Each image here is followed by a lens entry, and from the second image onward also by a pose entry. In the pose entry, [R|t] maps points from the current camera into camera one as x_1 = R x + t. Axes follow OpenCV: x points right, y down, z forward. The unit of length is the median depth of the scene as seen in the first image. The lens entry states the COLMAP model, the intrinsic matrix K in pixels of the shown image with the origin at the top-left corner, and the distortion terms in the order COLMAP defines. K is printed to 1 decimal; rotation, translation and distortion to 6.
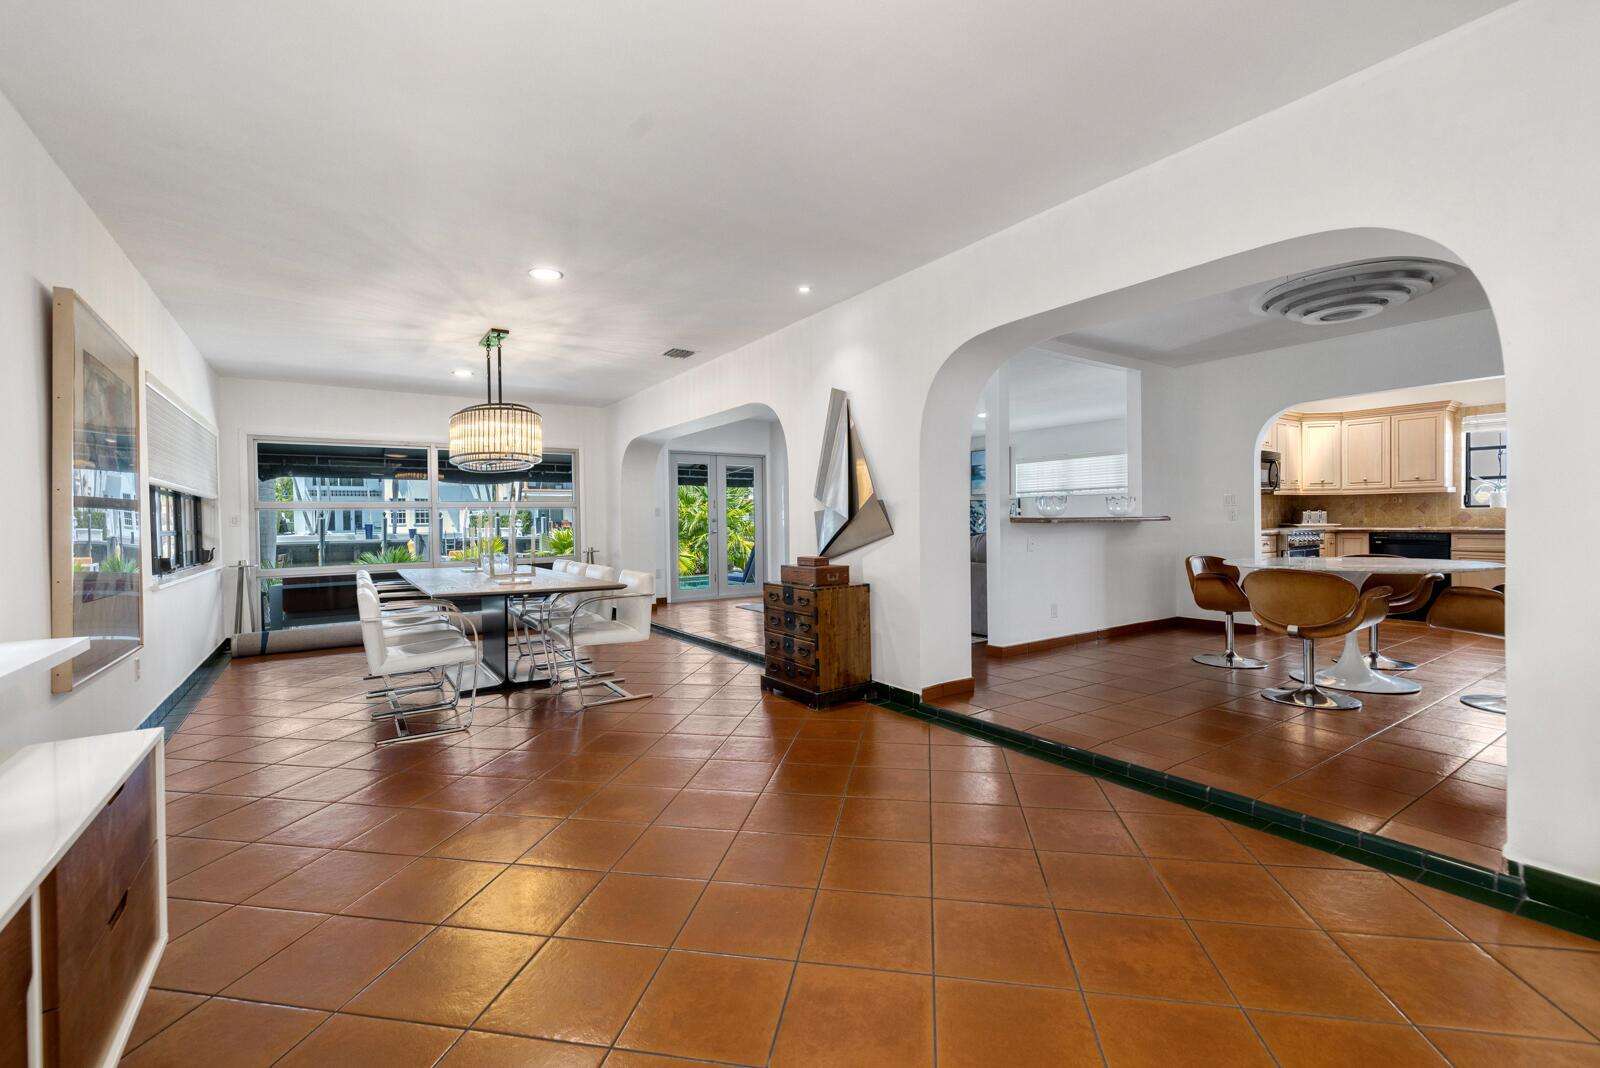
lens RADIAL K [[687.3, 0, 808.7], [0, 687.3, 530.2], [0, 0, 1]] dist [0.001530, -0.000161]
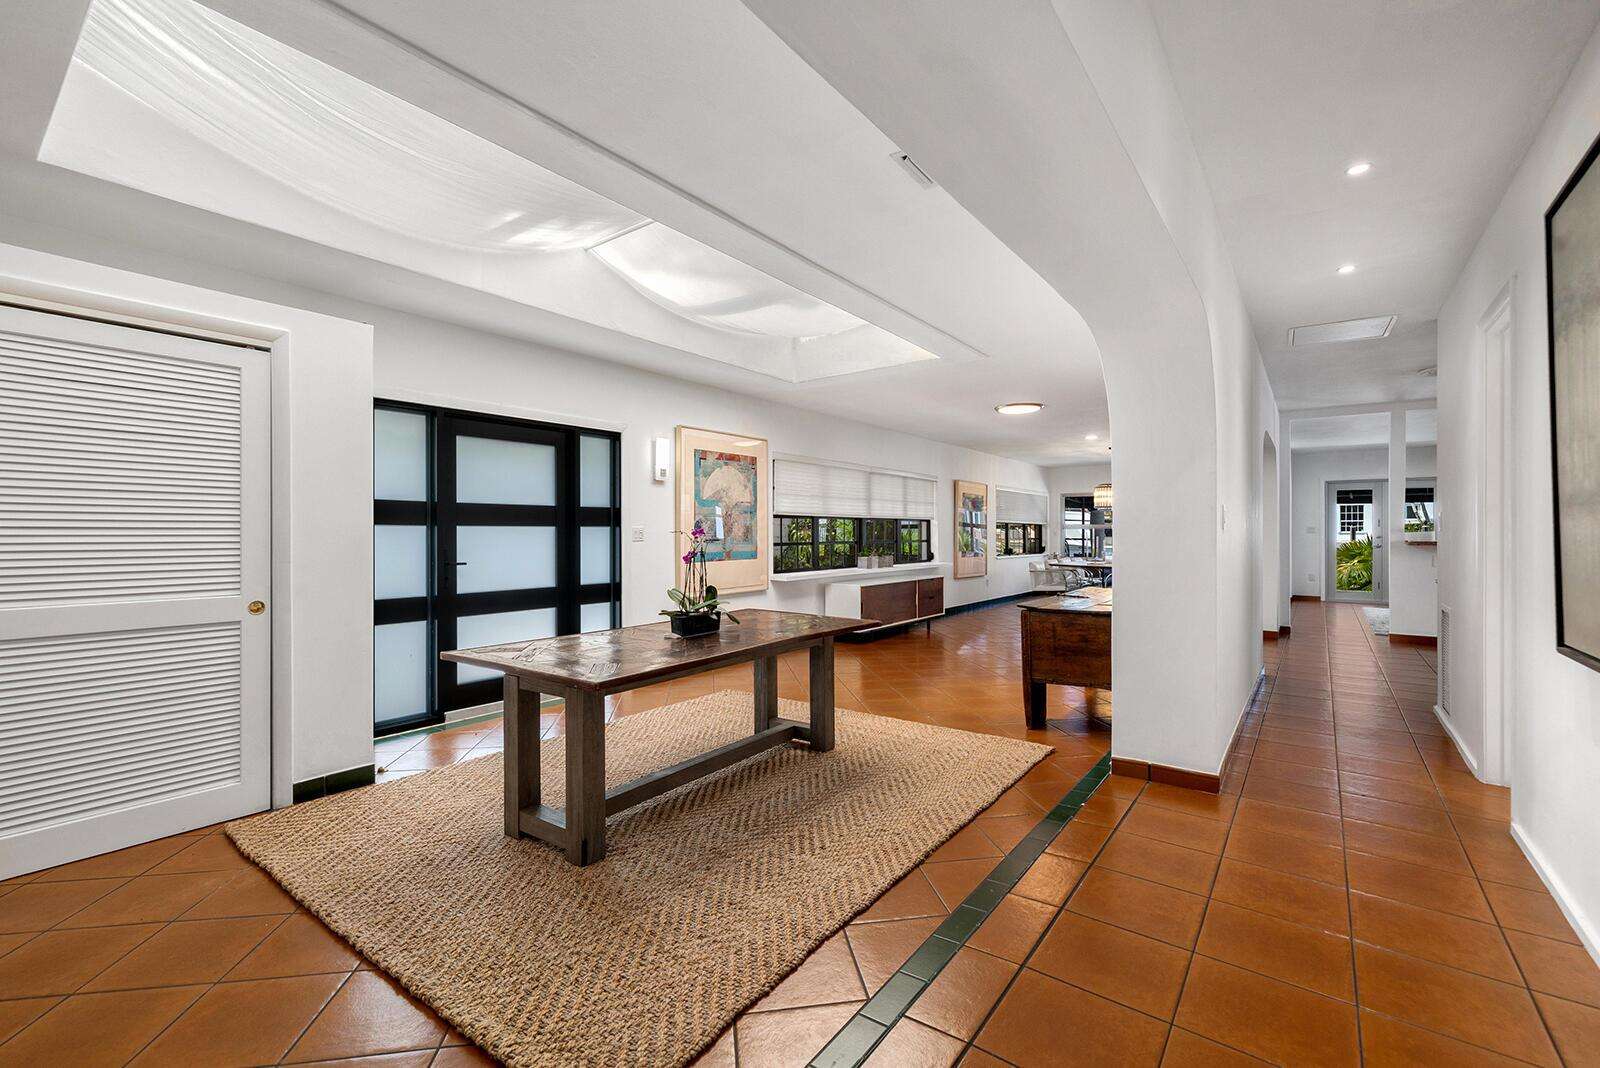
lens RADIAL K [[687.3, 0, 789.5], [0, 687.3, 534.4], [0, 0, 1]] dist [0.001530, -0.000161]
pose [[0.301862, 0.010346, -0.953295, 0.970282], [-0.012161, 0.999902, 0.007001, -0.017317], [0.953274, 0.009480, 0.301958, -0.452481]]
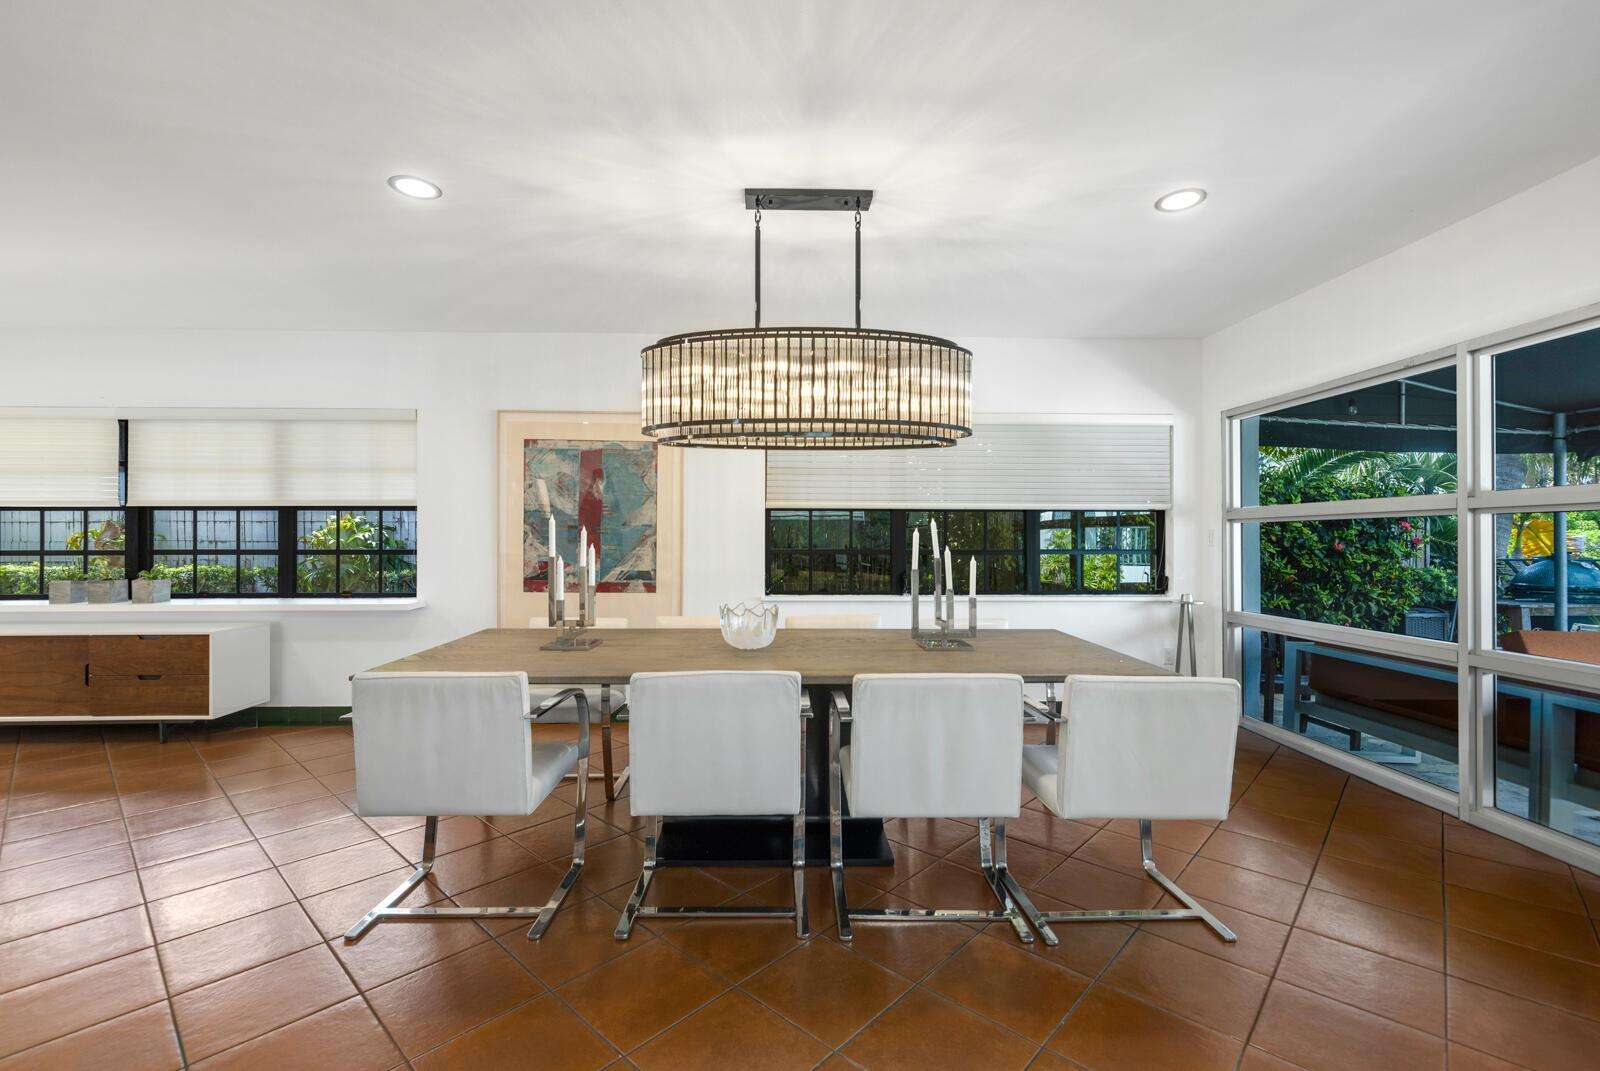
lens RADIAL K [[687.3, 0, 797.7], [0, 687.3, 532.2], [0, 0, 1]] dist [0.001530, -0.000161]
pose [[-0.551576, 0.010883, -0.834054, -0.014548], [0.001250, 0.999925, 0.012220, -0.025434], [0.834124, 0.005698, -0.551548, 0.988188]]
